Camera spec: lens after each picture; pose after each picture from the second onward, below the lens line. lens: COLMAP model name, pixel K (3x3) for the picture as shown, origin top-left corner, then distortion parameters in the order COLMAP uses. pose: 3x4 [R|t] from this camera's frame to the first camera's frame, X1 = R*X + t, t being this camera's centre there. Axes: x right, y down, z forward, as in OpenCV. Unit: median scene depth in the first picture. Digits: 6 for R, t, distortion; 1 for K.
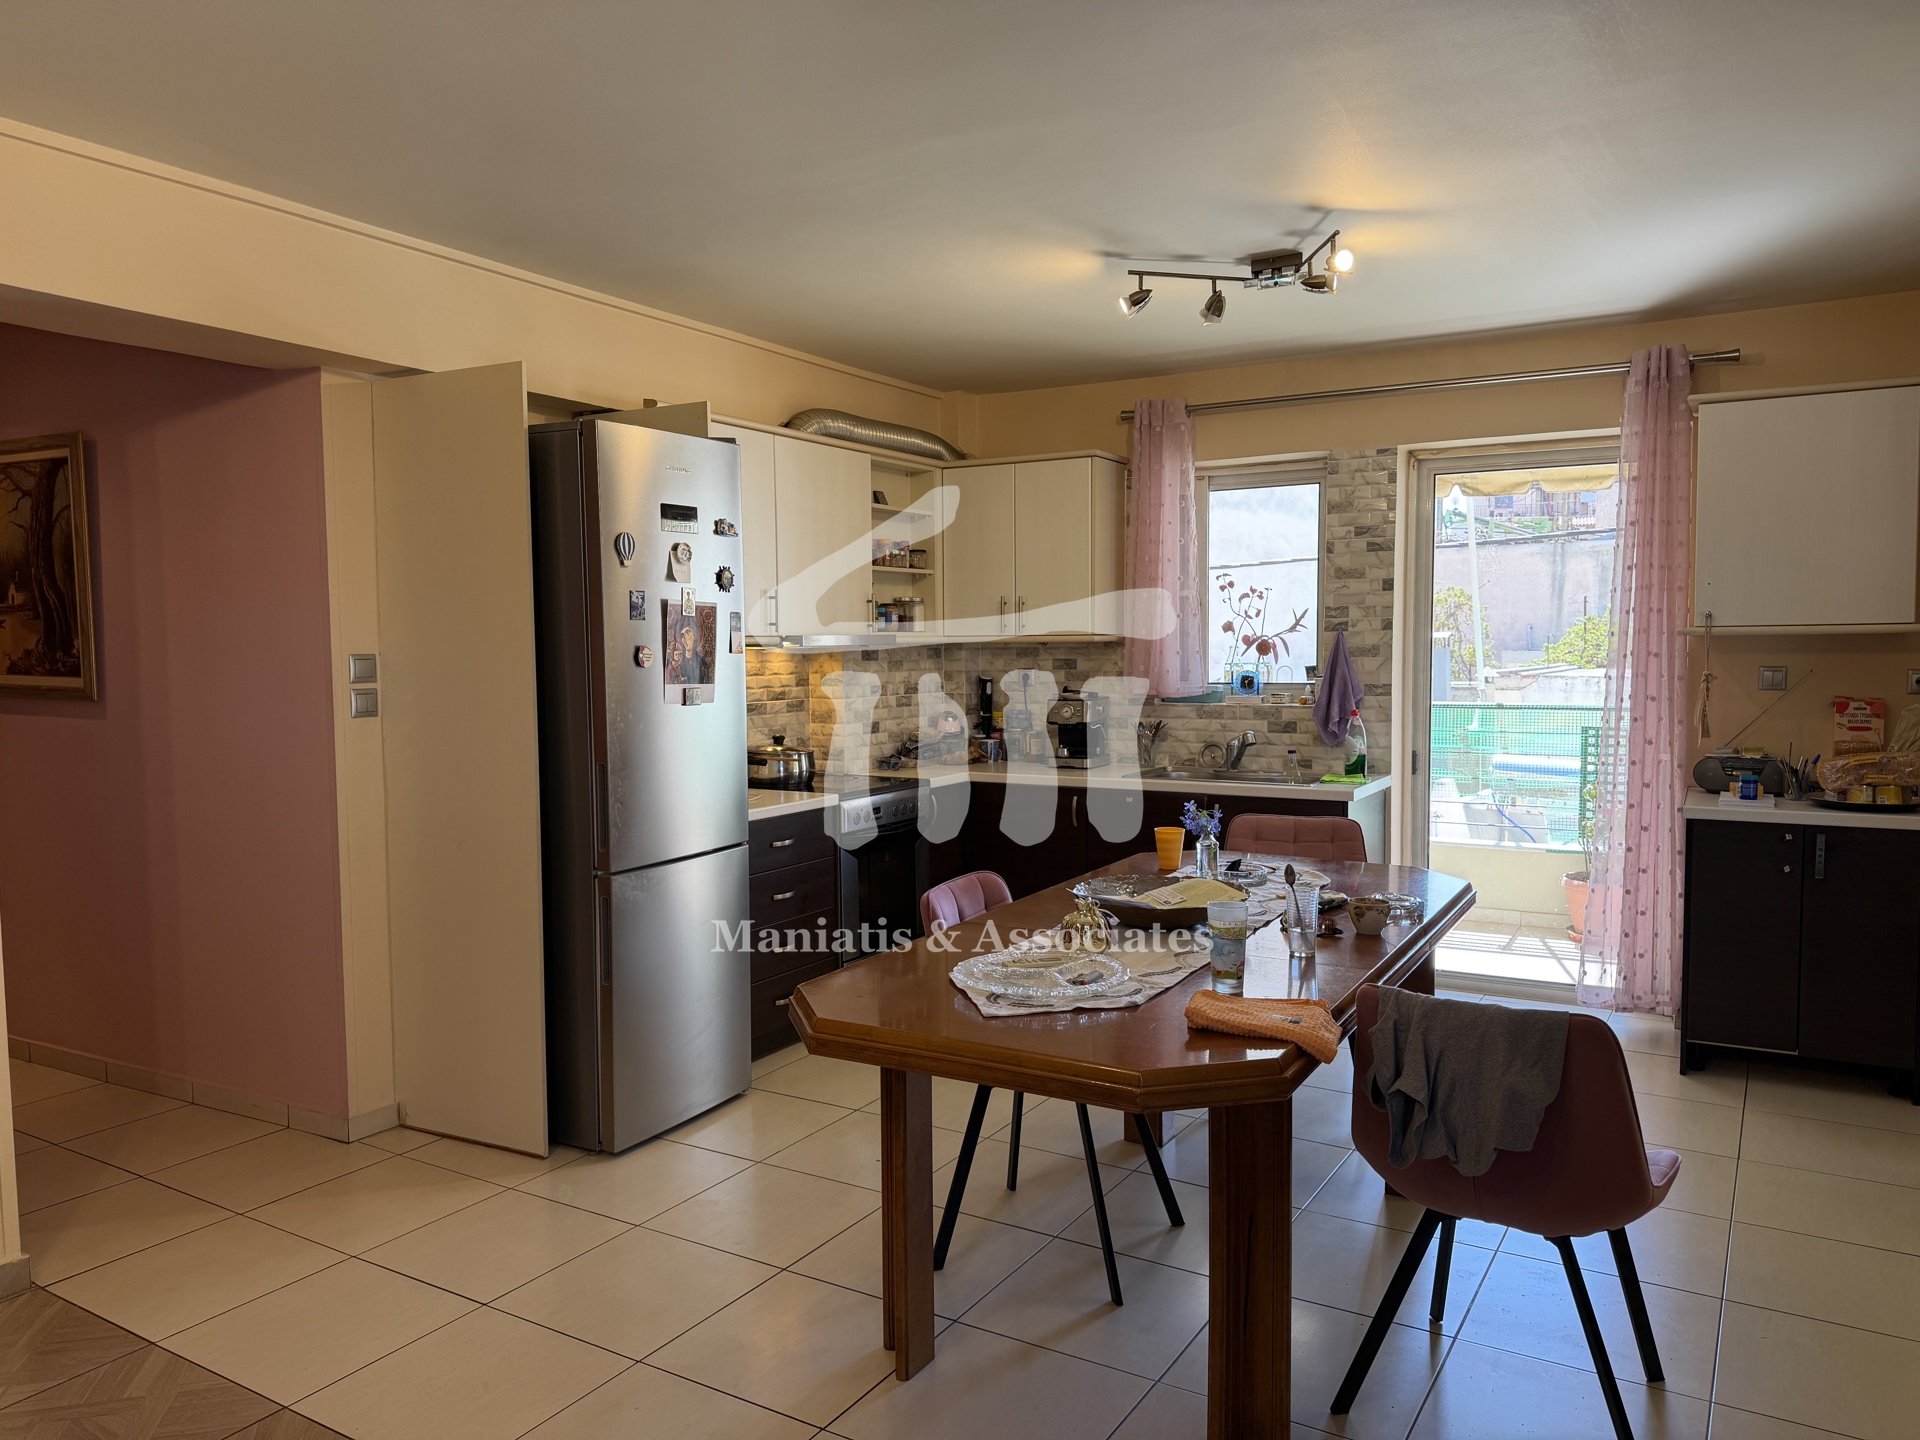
lens RADIAL K [[1357.9, 0, 960.7], [0, 1357.9, 723.0], [0, 0, 1]] dist [0.050524, -0.061356]
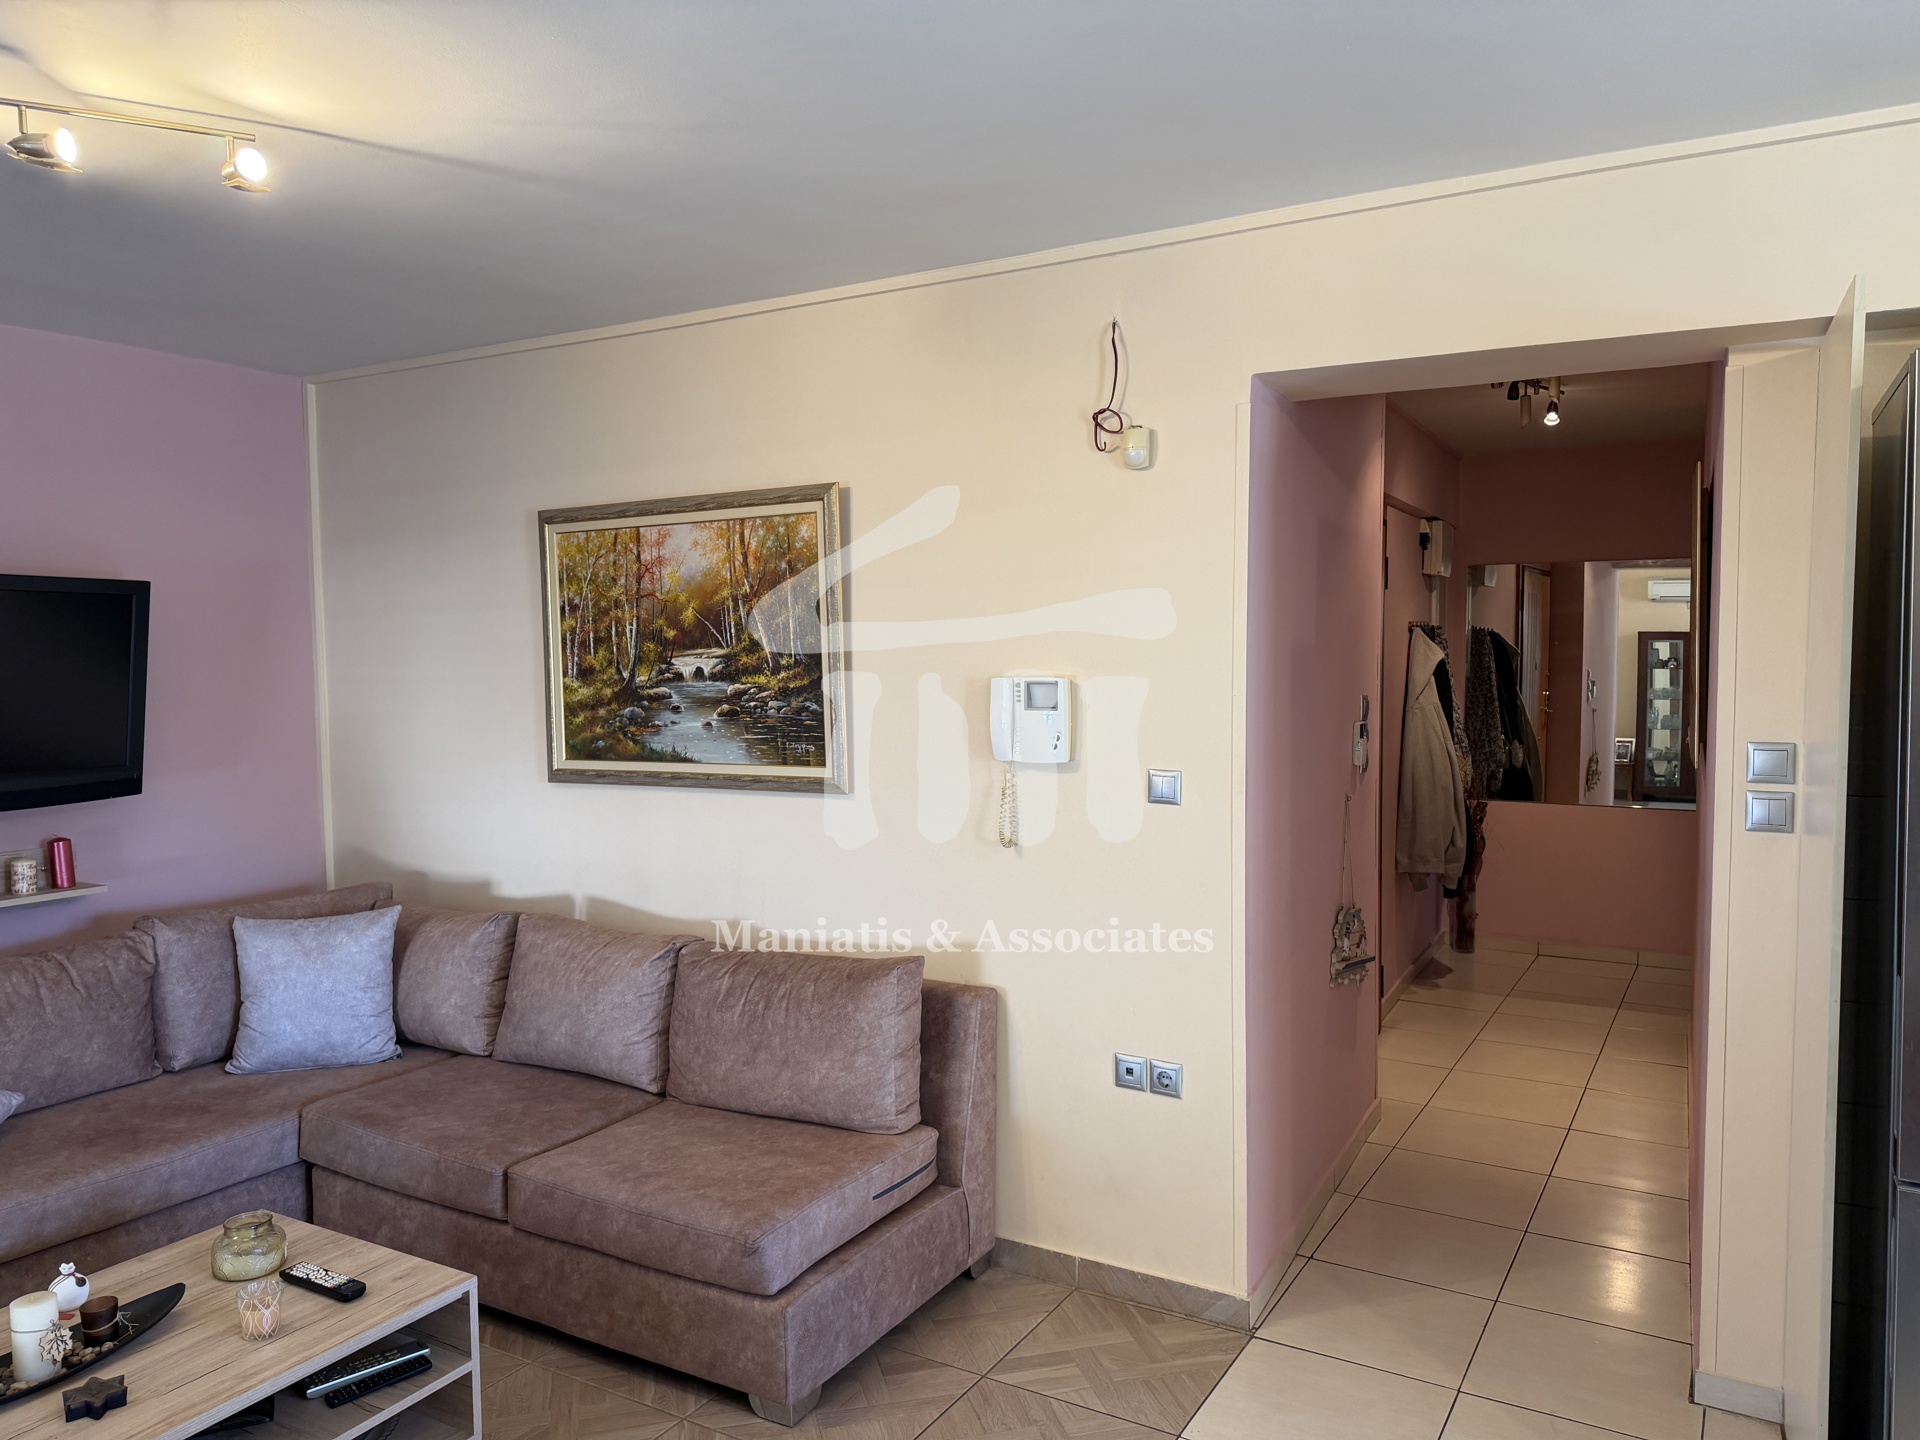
lens RADIAL K [[1357.9, 0, 961.6], [0, 1357.9, 720.4], [0, 0, 1]] dist [0.050524, -0.061356]
pose [[0.008577, 0.057339, -0.998318, 0.262080], [-0.059573, 0.996611, 0.056729, -0.076888], [0.998187, 0.058986, 0.011964, 0.572698]]
